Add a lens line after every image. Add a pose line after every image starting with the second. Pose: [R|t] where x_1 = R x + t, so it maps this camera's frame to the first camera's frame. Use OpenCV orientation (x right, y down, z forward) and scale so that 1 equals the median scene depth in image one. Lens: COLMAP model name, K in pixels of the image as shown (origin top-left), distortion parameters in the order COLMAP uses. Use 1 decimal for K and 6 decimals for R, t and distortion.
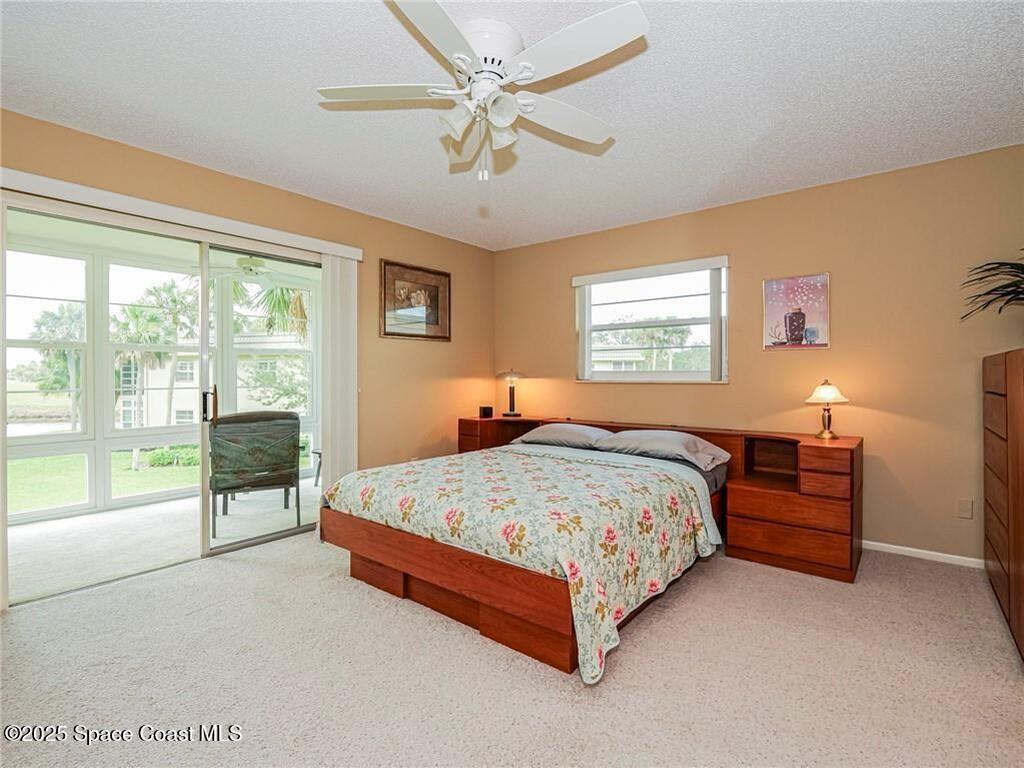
lens RADIAL K [[500.2, 0, 512.0], [0, 500.2, 384.0], [0, 0, 1]] dist [-0.018655, 0.000082]
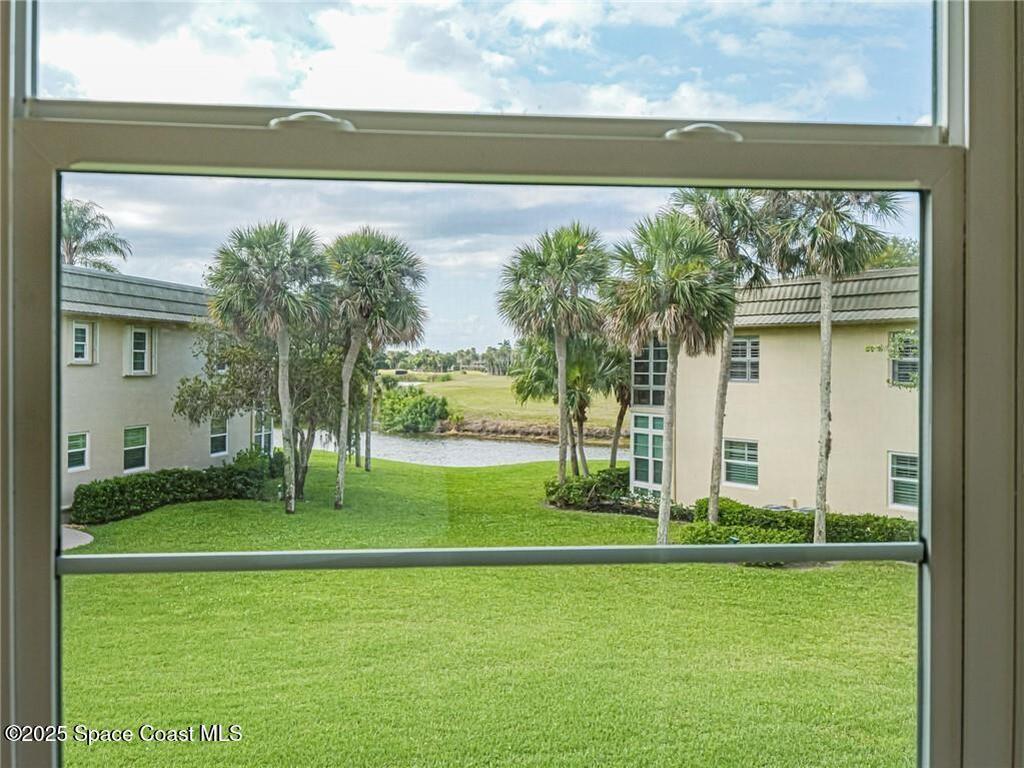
lens RADIAL K [[1078.4, 0, 512.0], [0, 1078.4, 384.0], [0, 0, 1]] dist [0.007986, 0.009693]
pose [[0.719589, 0.016373, -0.694207, -0.102104], [-0.017515, 0.999832, 0.005426, -0.003668], [0.694179, 0.008254, 0.719755, 0.102739]]
